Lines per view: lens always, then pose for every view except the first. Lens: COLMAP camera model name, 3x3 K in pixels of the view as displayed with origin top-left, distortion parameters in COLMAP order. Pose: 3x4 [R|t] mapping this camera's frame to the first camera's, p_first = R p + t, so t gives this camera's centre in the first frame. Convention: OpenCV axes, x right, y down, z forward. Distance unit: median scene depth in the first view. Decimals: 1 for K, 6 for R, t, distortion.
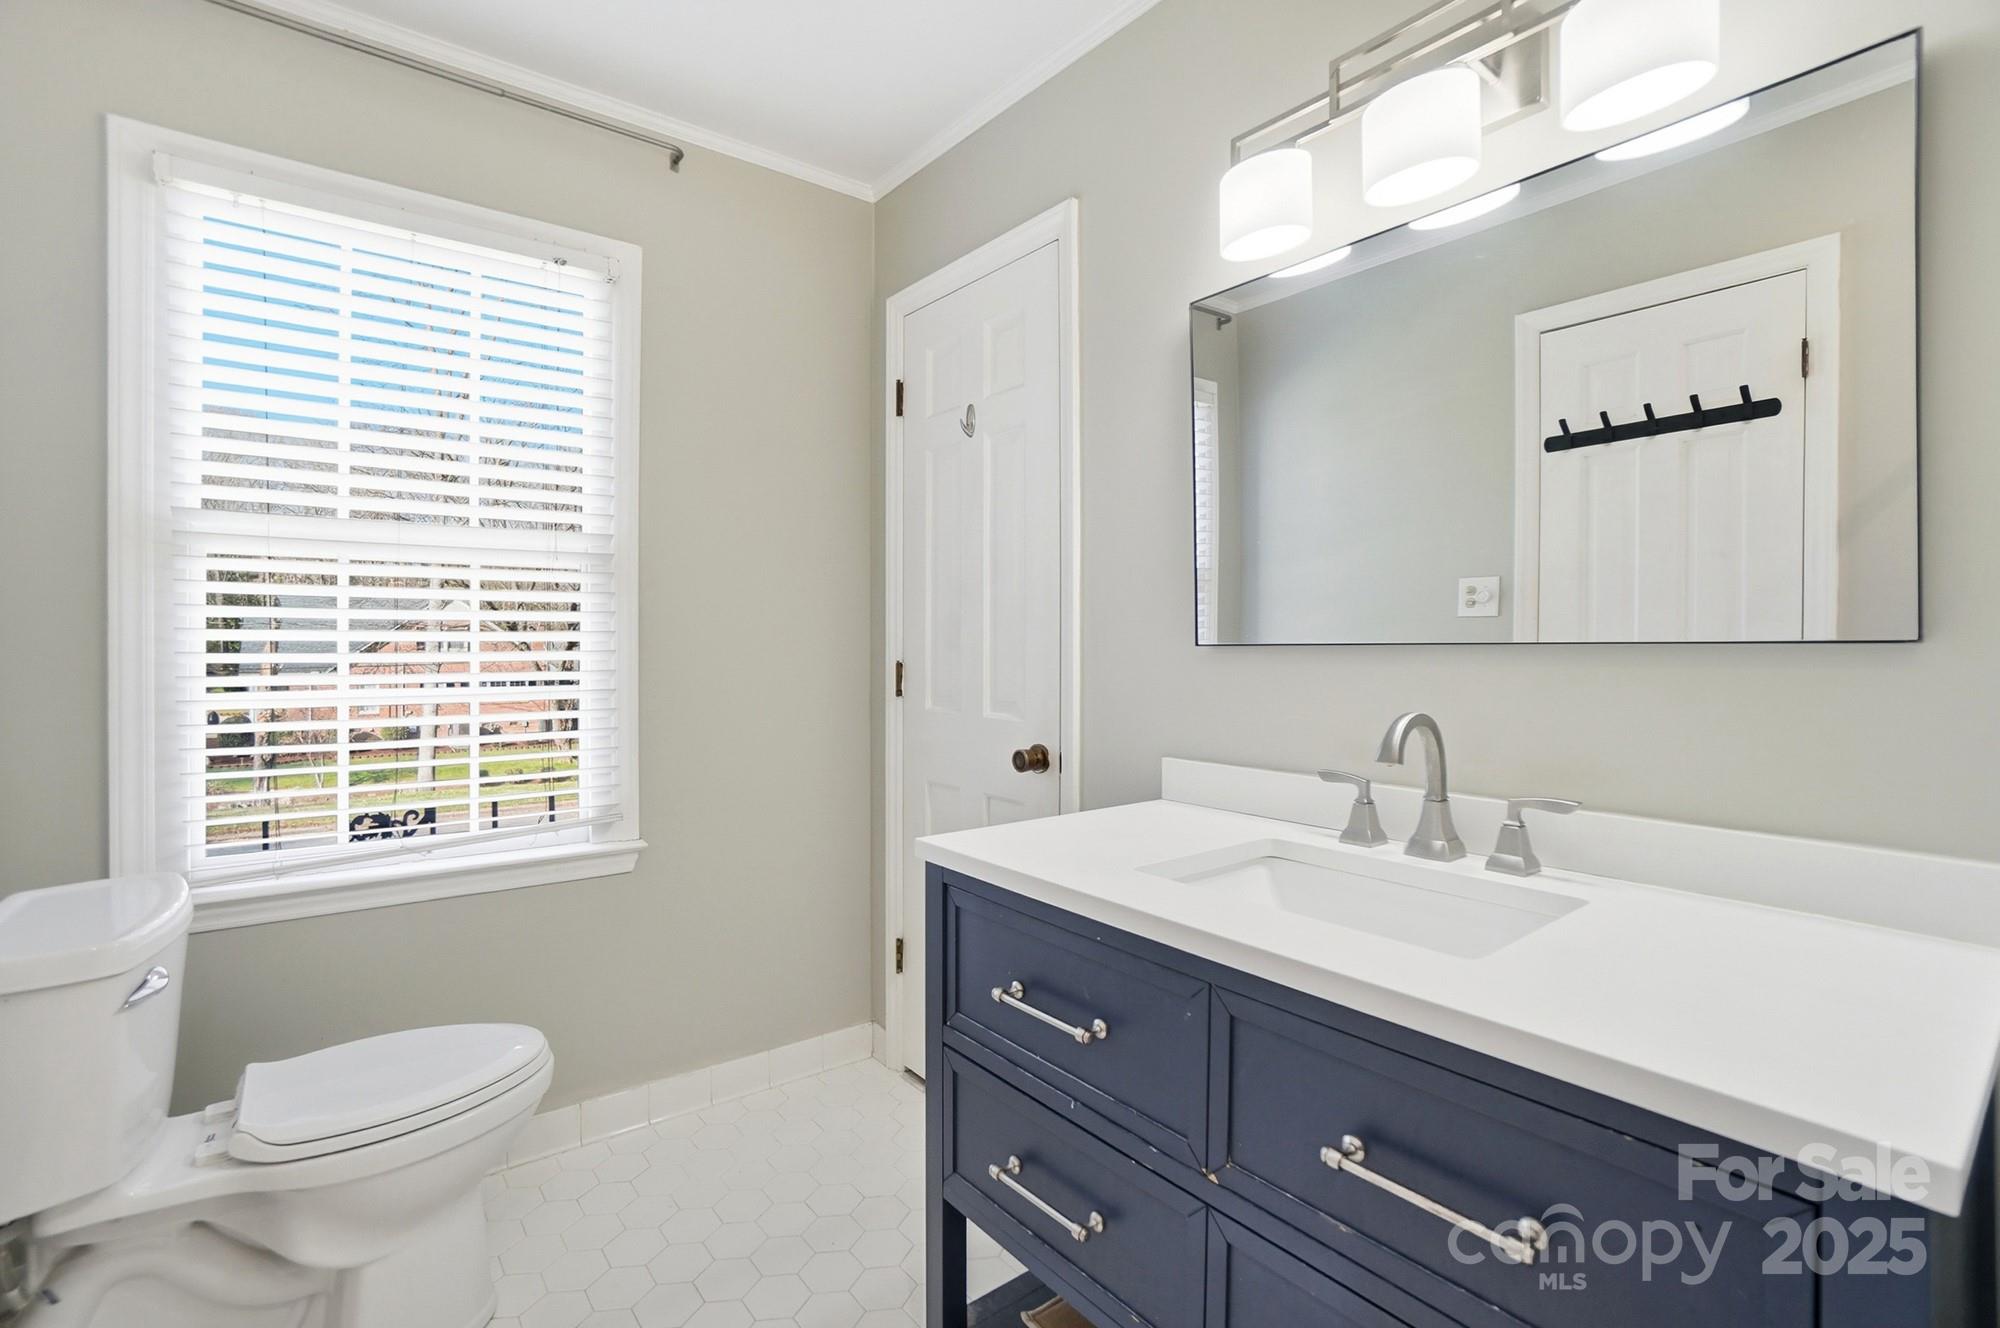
lens RADIAL K [[888.8, 0, 993.6], [0, 888.8, 646.2], [0, 0, 1]] dist [-0.063283, 0.024015]
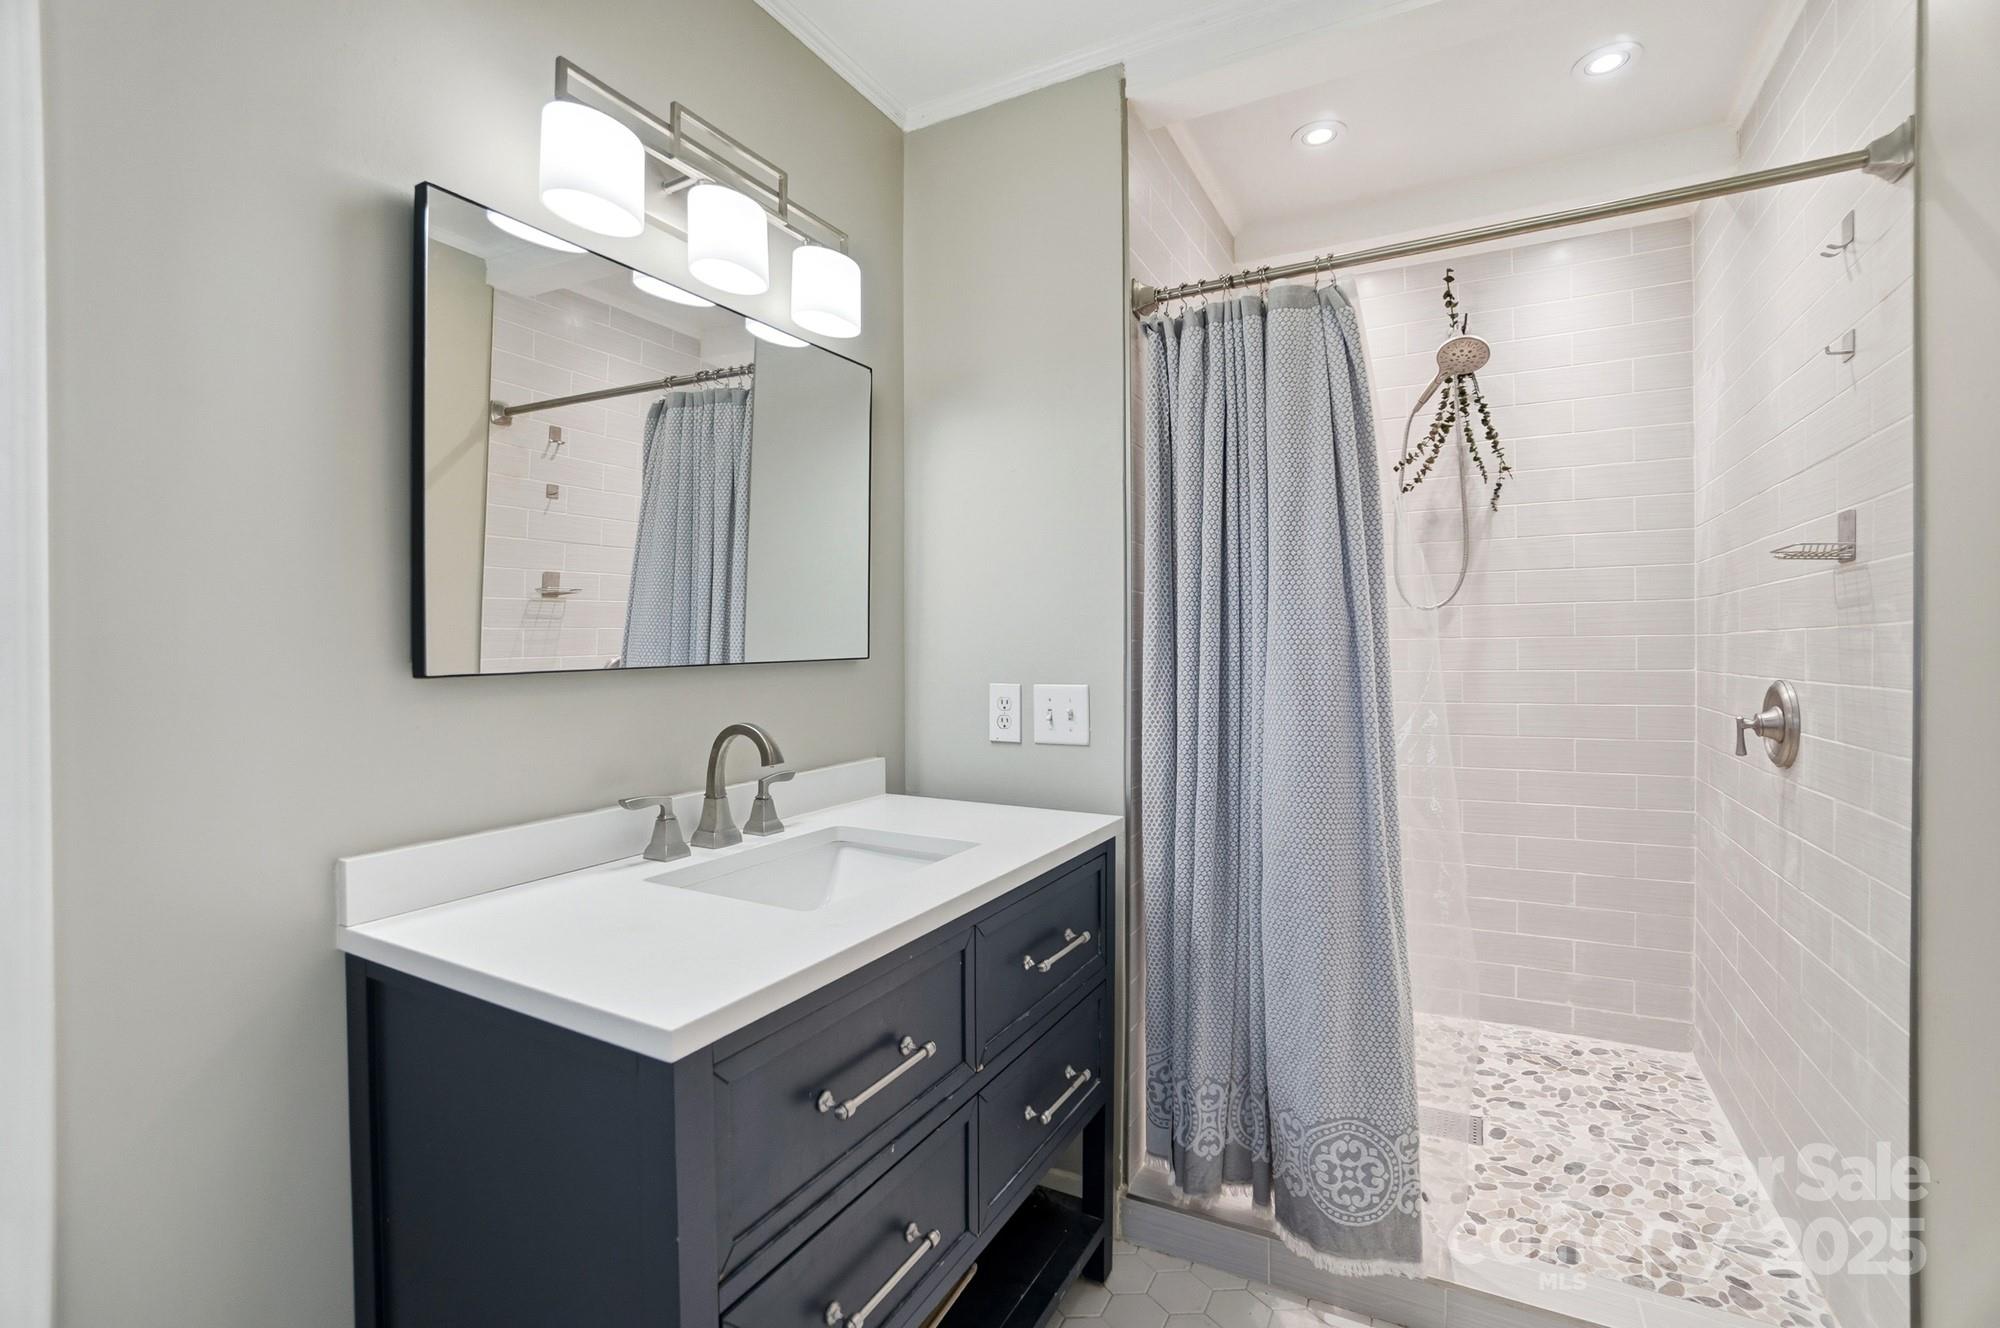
lens RADIAL K [[888.8, 0, 993.6], [0, 888.8, 646.2], [0, 0, 1]] dist [-0.063283, 0.024015]
pose [[-0.373747, 0.001010, 0.927530, -0.720416], [0.015355, 0.999869, 0.005099, -0.025785], [-0.927403, 0.016148, -0.373714, 1.071028]]
